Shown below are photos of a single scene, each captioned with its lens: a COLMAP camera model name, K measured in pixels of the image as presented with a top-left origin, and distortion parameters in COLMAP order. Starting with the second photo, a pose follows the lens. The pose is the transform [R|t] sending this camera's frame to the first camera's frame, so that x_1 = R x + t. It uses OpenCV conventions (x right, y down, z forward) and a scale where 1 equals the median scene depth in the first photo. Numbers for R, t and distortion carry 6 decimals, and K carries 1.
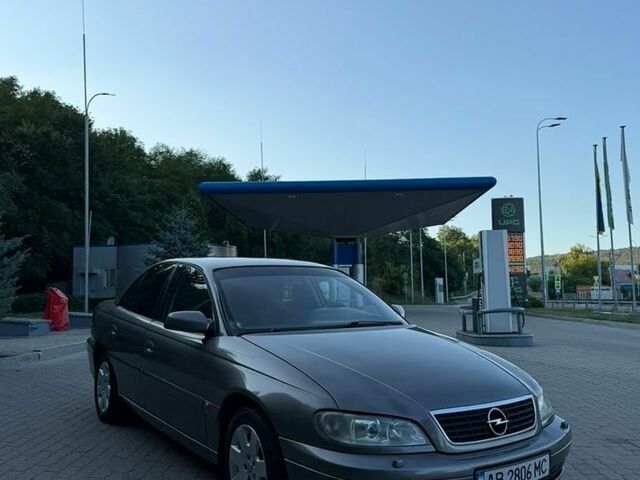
lens RADIAL K [[580.7, 0, 320.0], [0, 580.7, 240.0], [0, 0, 1]] dist [0.152644, -0.336780]
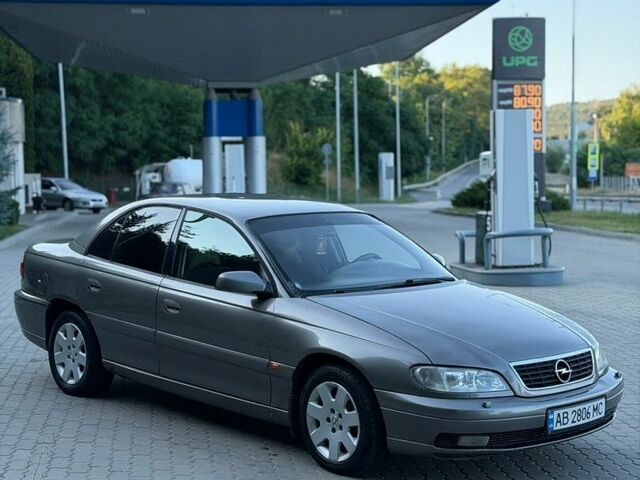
lens RADIAL K [[1153.5, 0, 320.0], [0, 1153.5, 240.0], [0, 0, 1]] dist [0.088051, 0.292051]
pose [[0.988399, -0.009026, 0.151611, -0.111981], [-0.013299, 0.989256, 0.145590, -0.058813], [-0.151296, -0.145917, 0.977659, -0.242319]]
